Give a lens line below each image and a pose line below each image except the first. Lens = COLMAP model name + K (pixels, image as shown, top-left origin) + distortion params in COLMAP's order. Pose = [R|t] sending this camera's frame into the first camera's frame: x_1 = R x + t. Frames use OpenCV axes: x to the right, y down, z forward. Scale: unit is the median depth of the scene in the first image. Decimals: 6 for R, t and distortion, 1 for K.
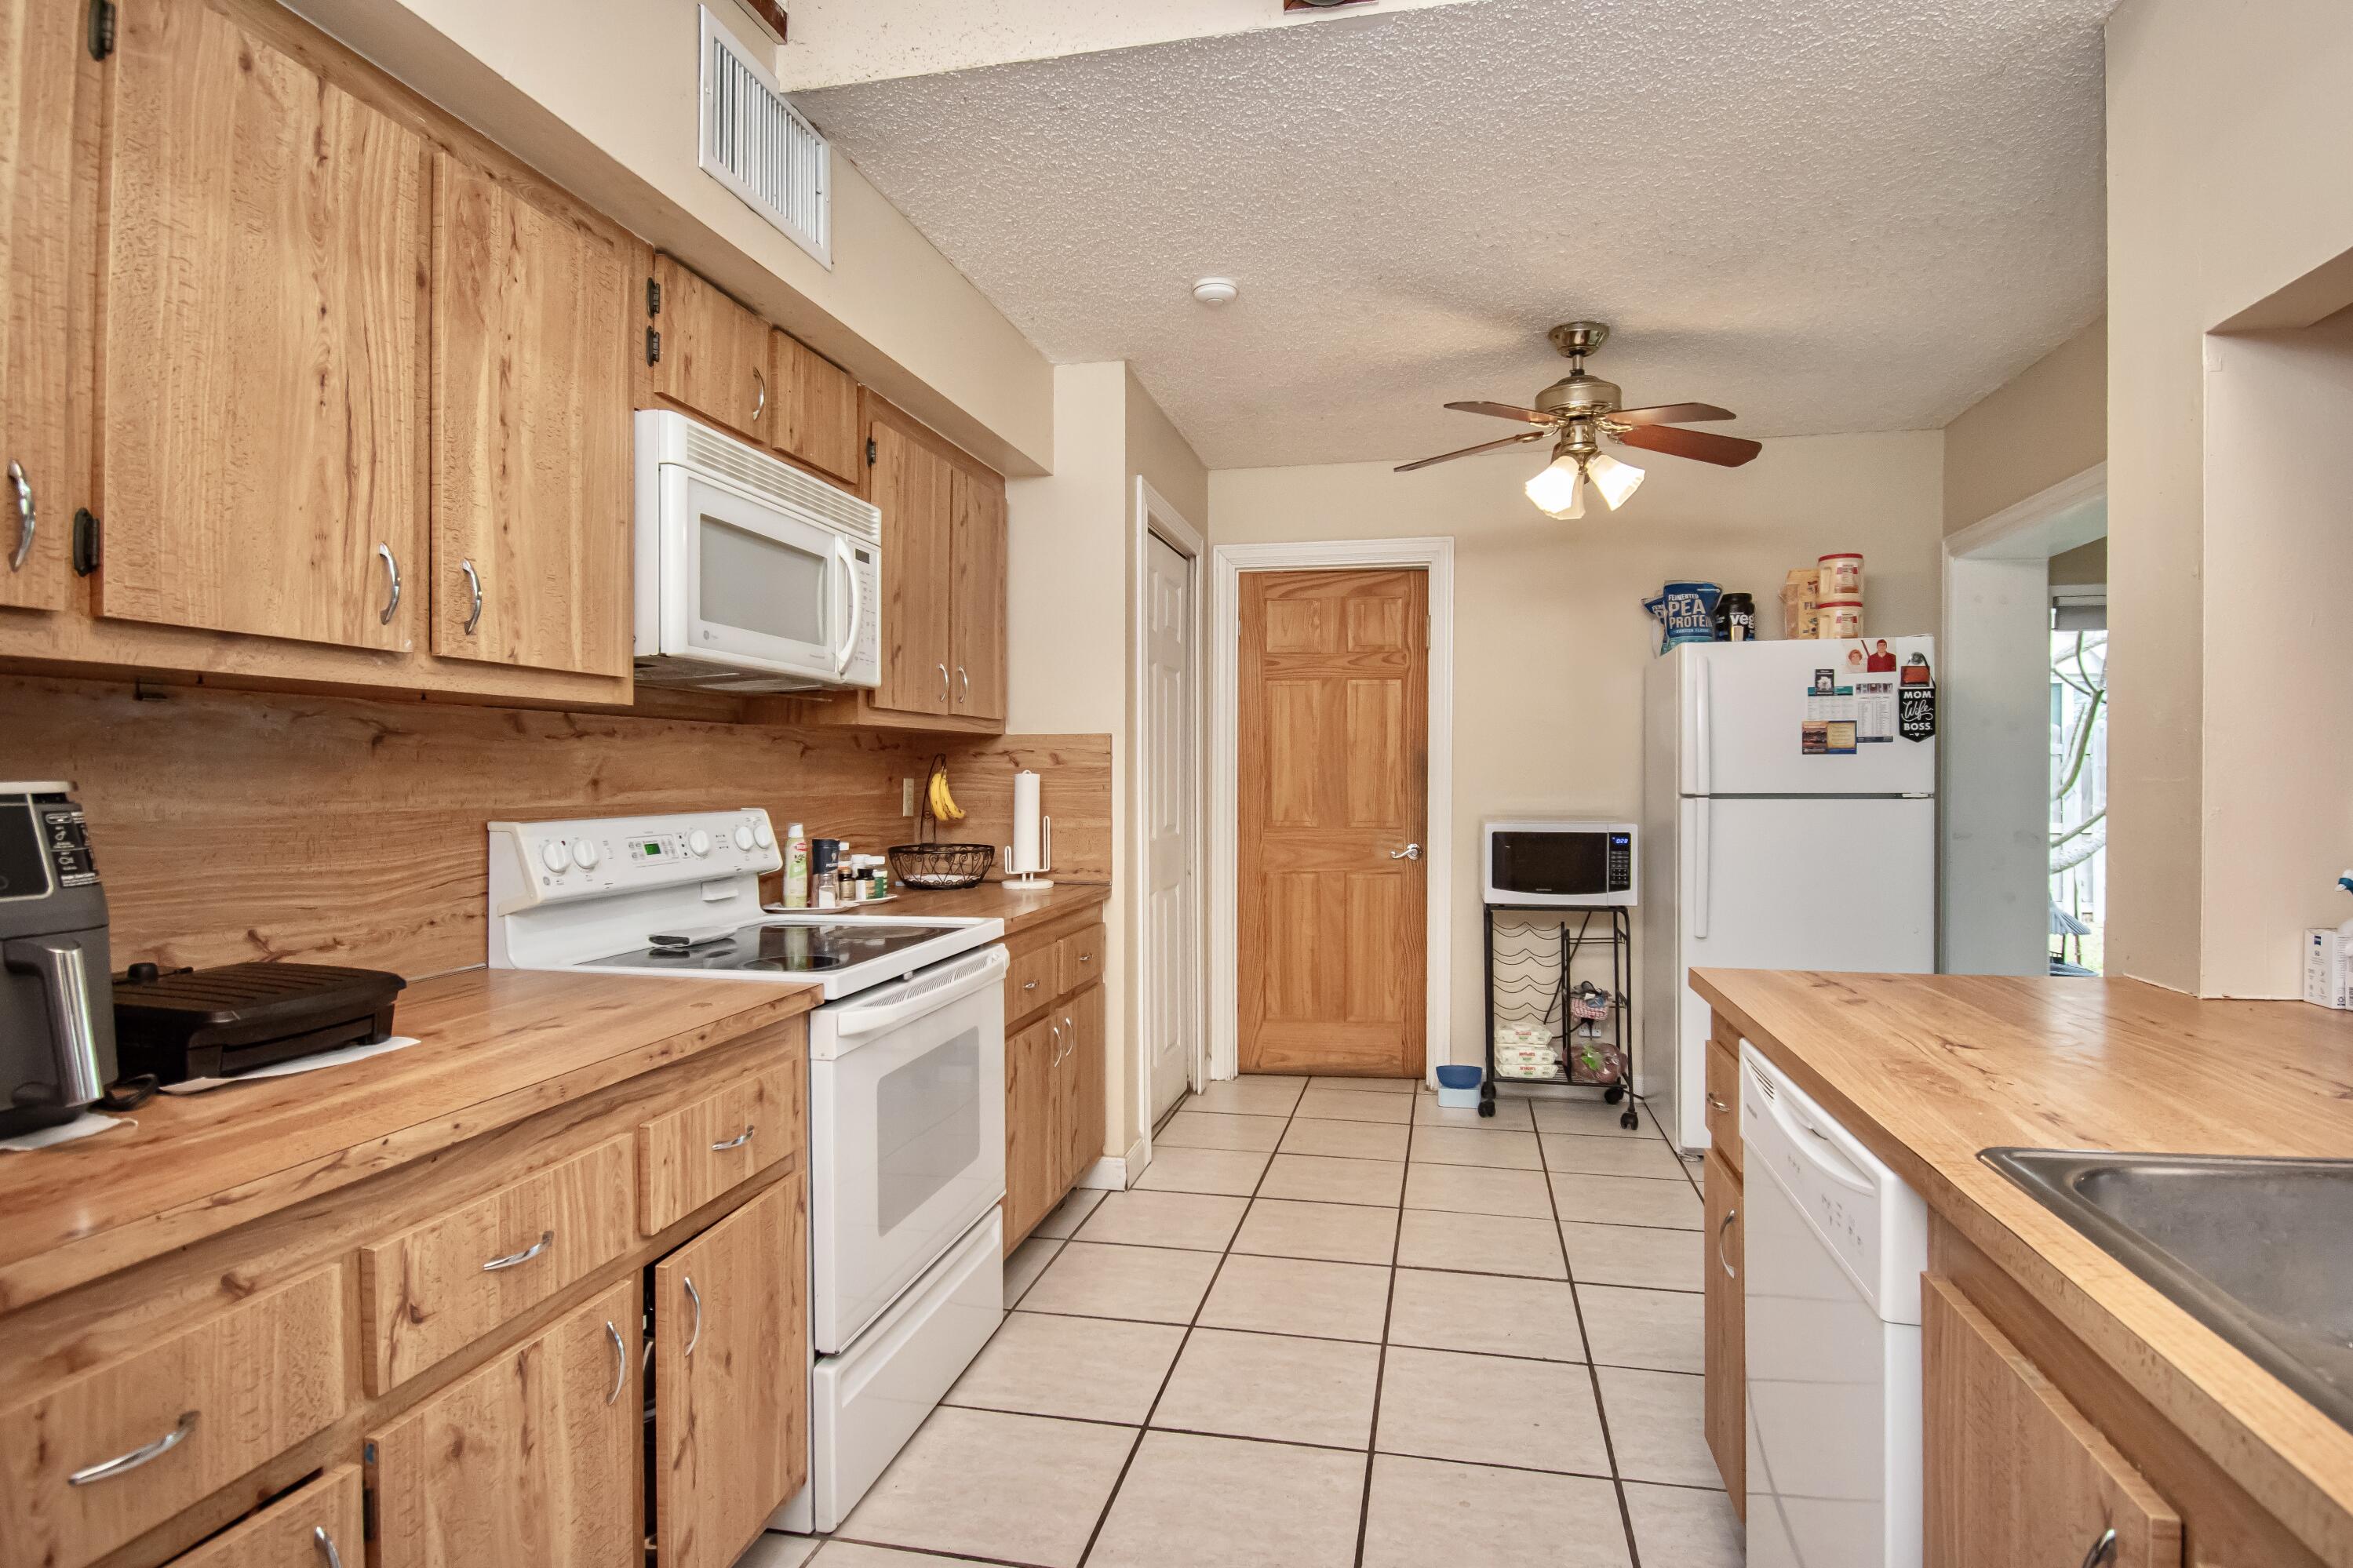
lens RADIAL K [[1210.1, 0, 1184.3], [0, 1210.1, 787.7], [0, 0, 1]] dist [0.004664, -0.019819]
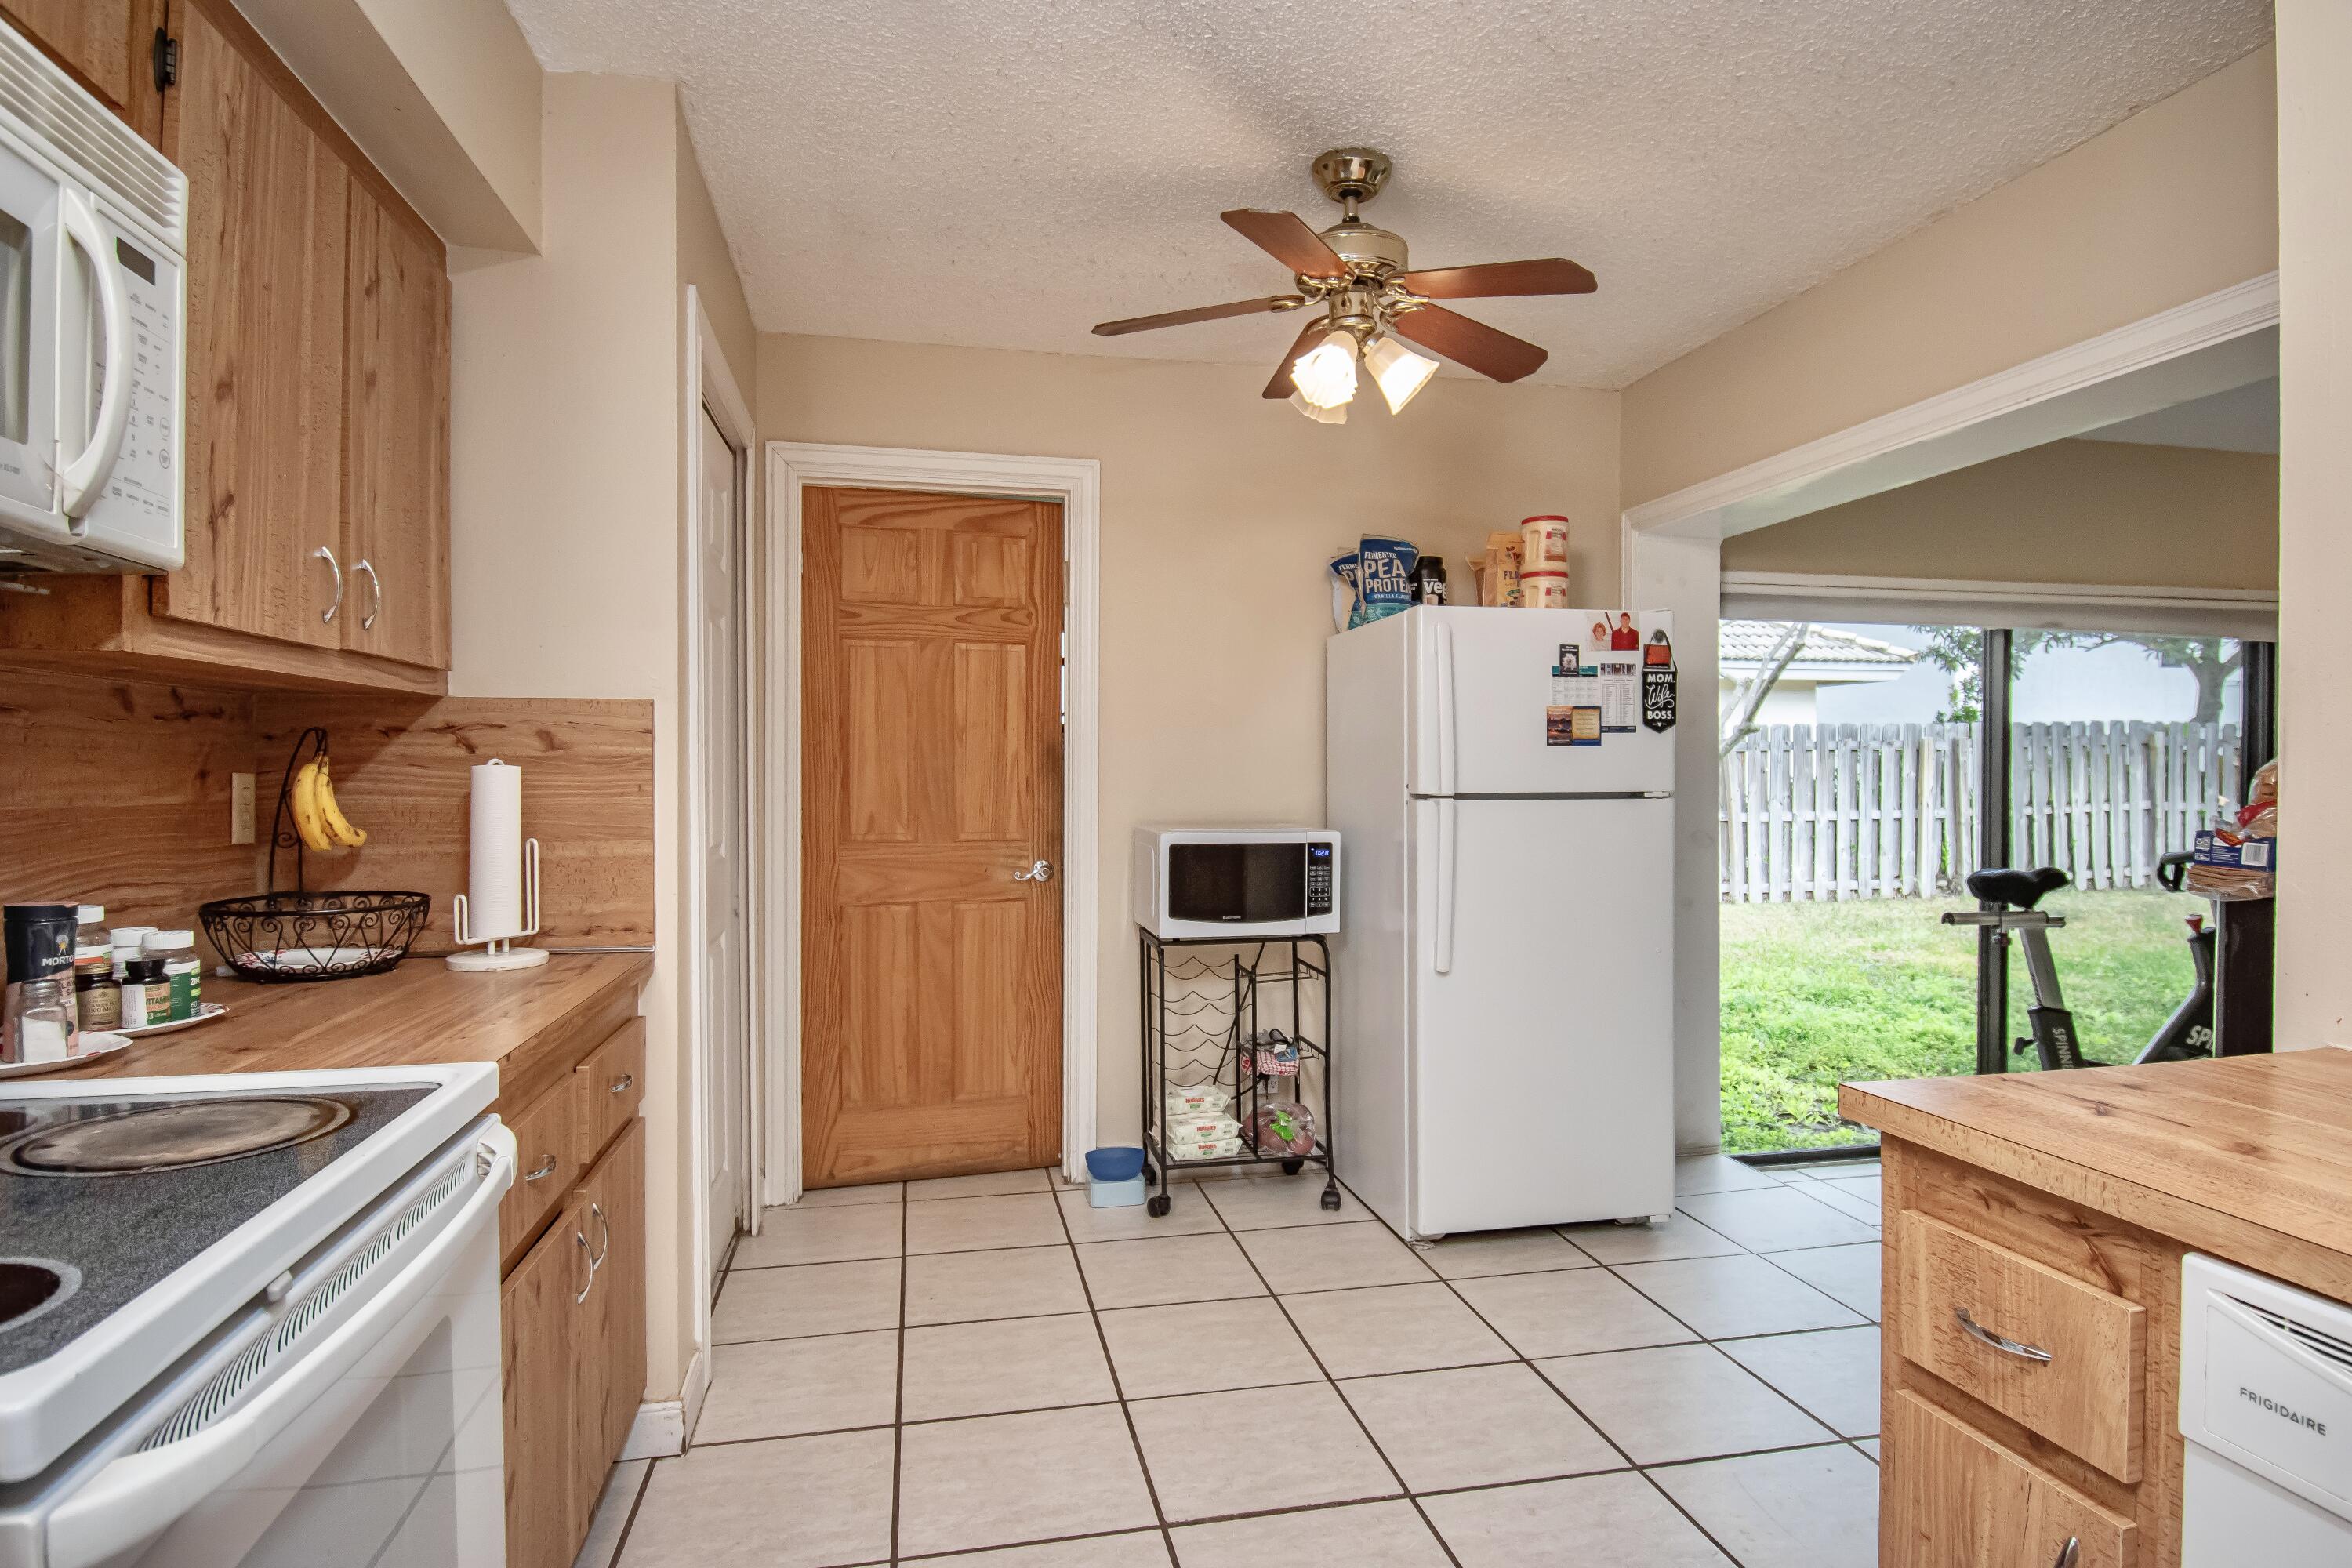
lens RADIAL K [[1247.6, 0, 1168.8], [0, 1247.6, 788.6], [0, 0, 1]] dist [0.008137, -0.017573]
pose [[0.909187, -0.003652, 0.416373, -0.092637], [0.002931, 0.999993, 0.002371, -0.001048], [-0.416378, -0.000936, 0.909191, 0.356043]]
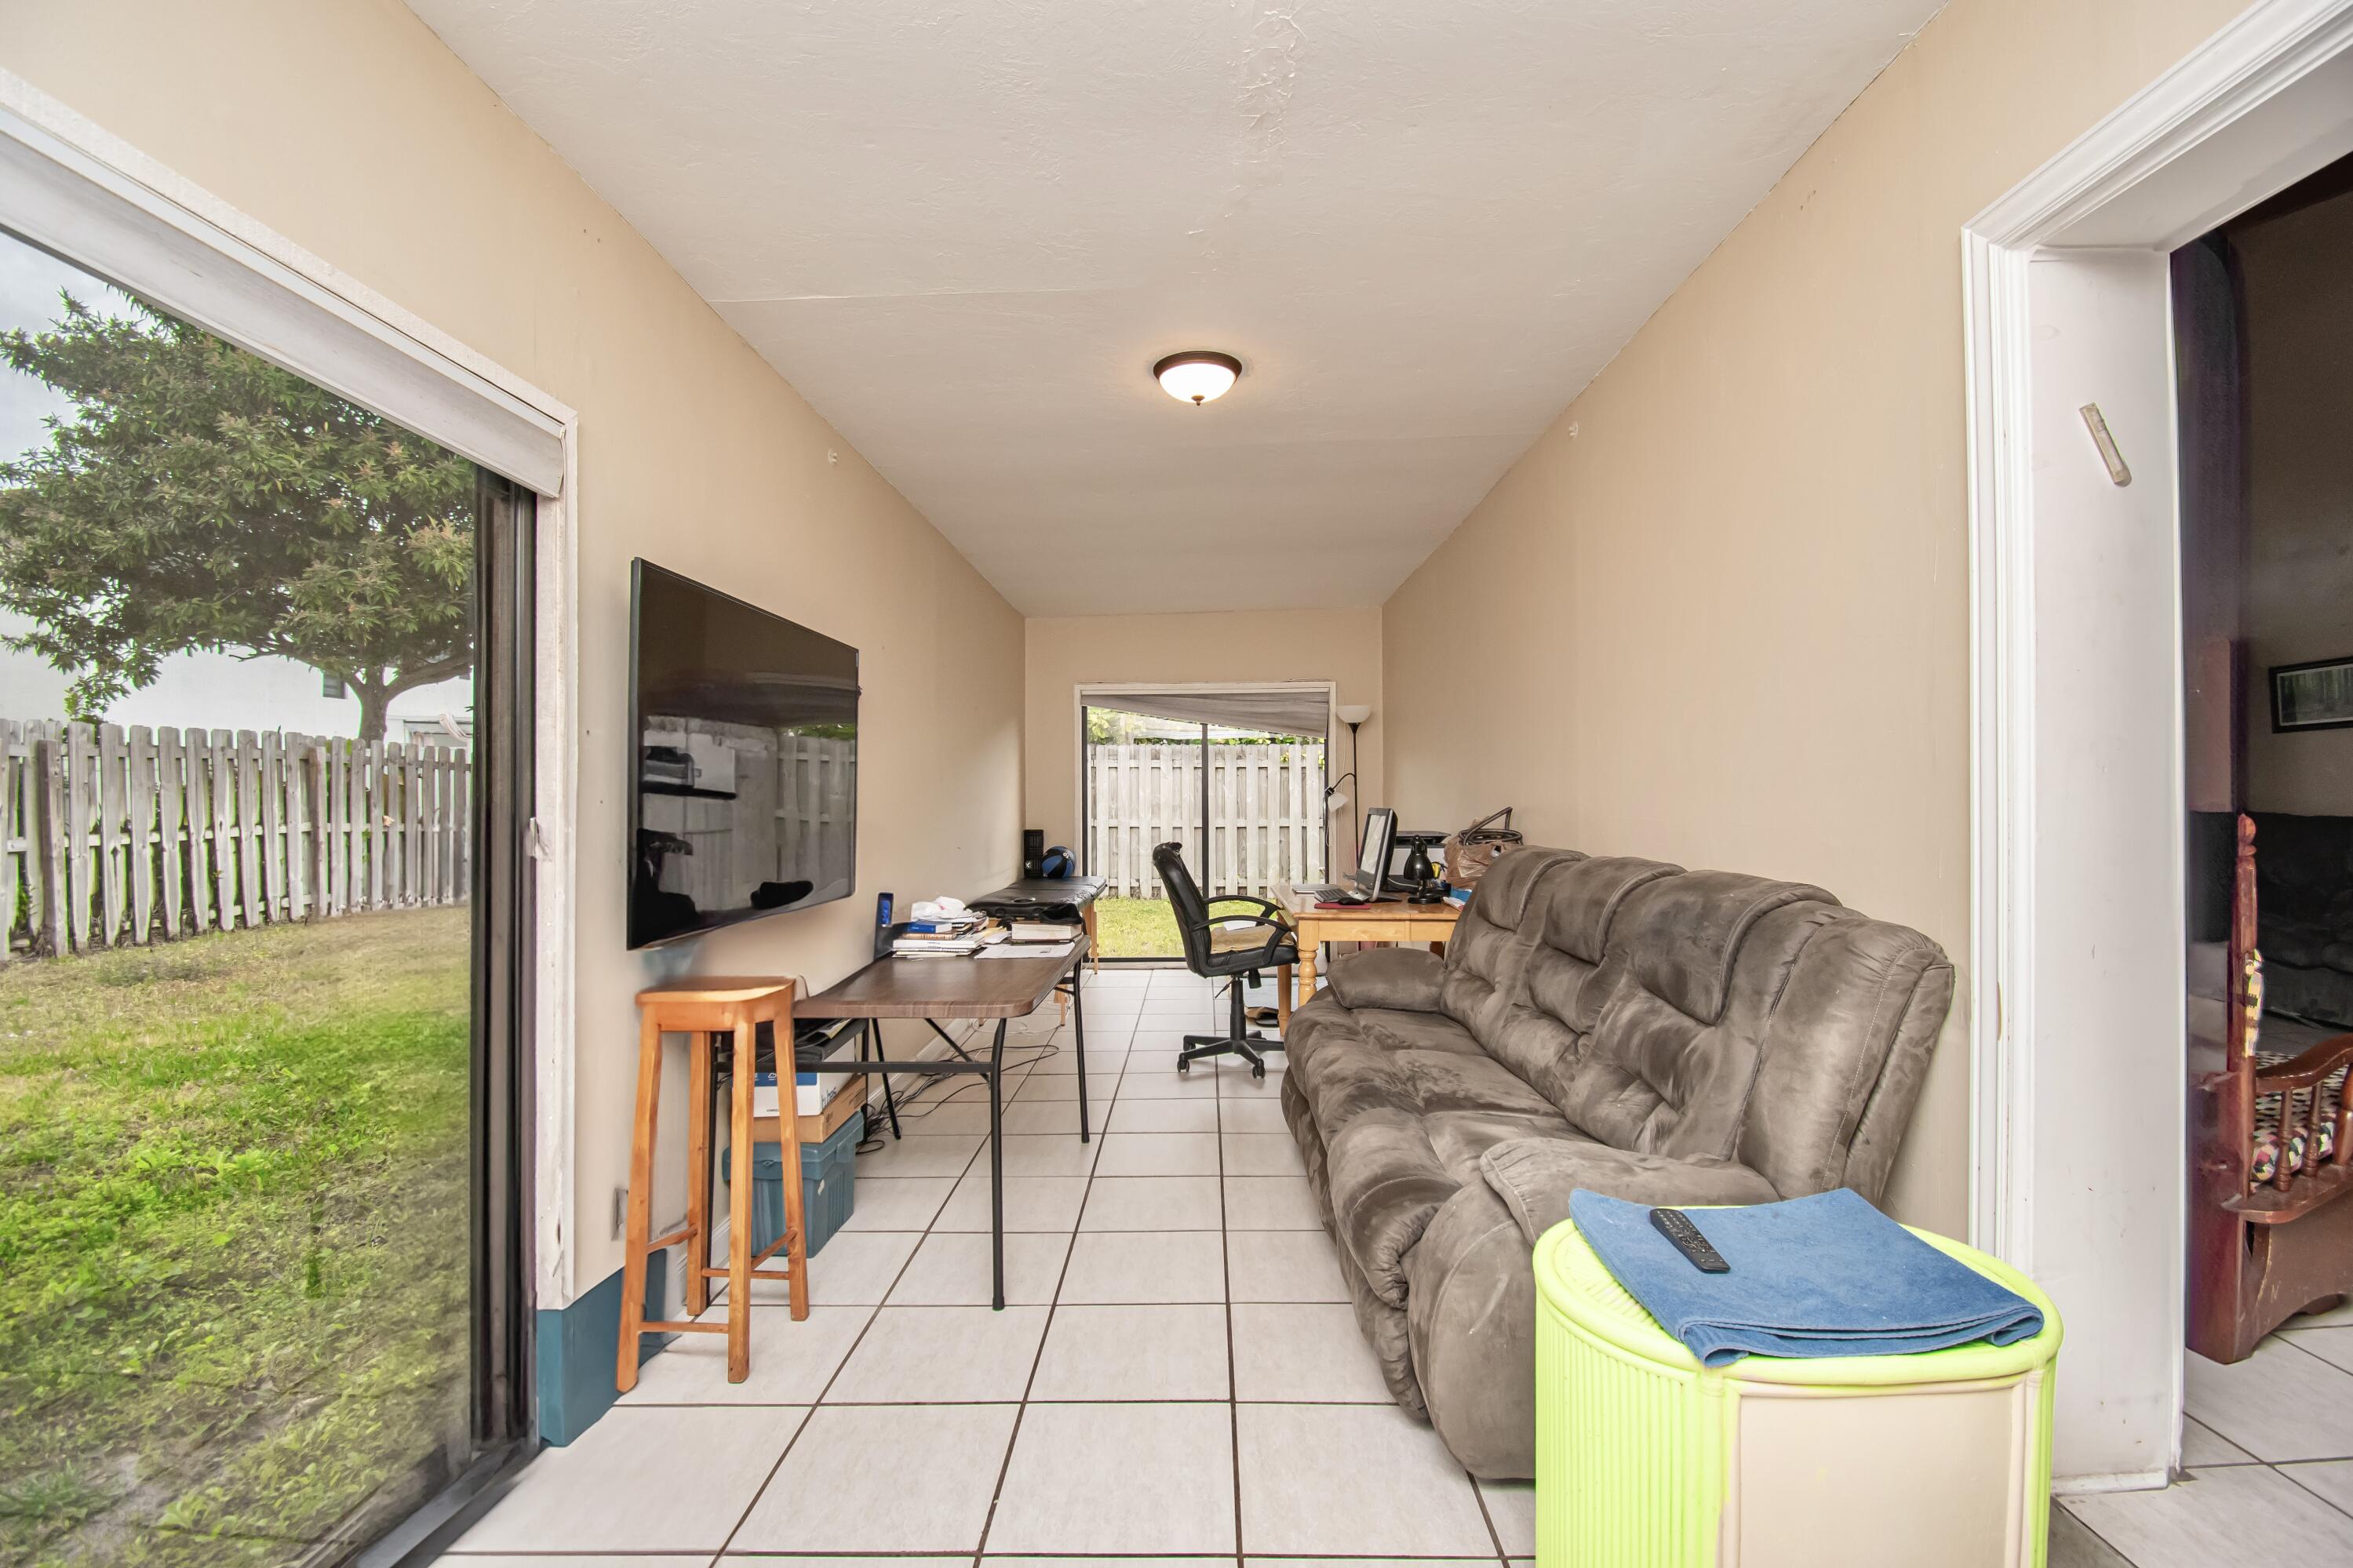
lens RADIAL K [[1044.1, 0, 1222.8], [0, 1044.1, 791.8], [0, 0, 1]] dist [0.011189, -0.017526]
pose [[-0.238977, 0.008989, 0.970984, 1.067003], [0.013434, 0.999892, -0.005950, 0.026956], [-0.970932, 0.011622, -0.239072, 0.933886]]
